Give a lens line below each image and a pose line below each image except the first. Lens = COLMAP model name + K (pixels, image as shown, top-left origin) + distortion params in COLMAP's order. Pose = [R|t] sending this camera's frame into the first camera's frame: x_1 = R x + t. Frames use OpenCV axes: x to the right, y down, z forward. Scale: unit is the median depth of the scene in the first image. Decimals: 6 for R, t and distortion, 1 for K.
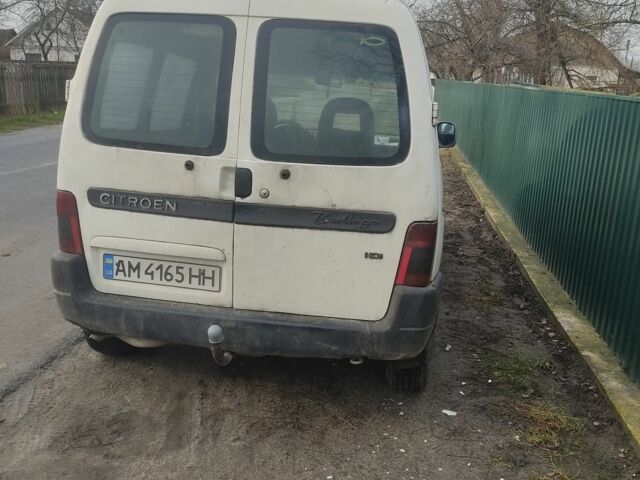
lens RADIAL K [[628.5, 0, 283.6], [0, 628.5, 229.1], [0, 0, 1]] dist [0.020354, -0.013801]
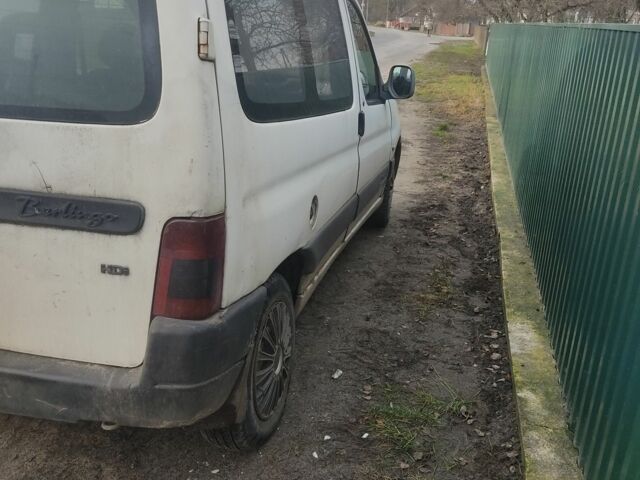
lens RADIAL K [[623.3, 0, 306.1], [0, 623.3, 239.8], [0, 0, 1]] dist [0.096570, -0.118909]
pose [[0.997338, 0.027853, -0.067382, 0.354949], [-0.021433, 0.995323, 0.094190, -0.047567], [0.069691, -0.092495, 0.993271, 0.375263]]
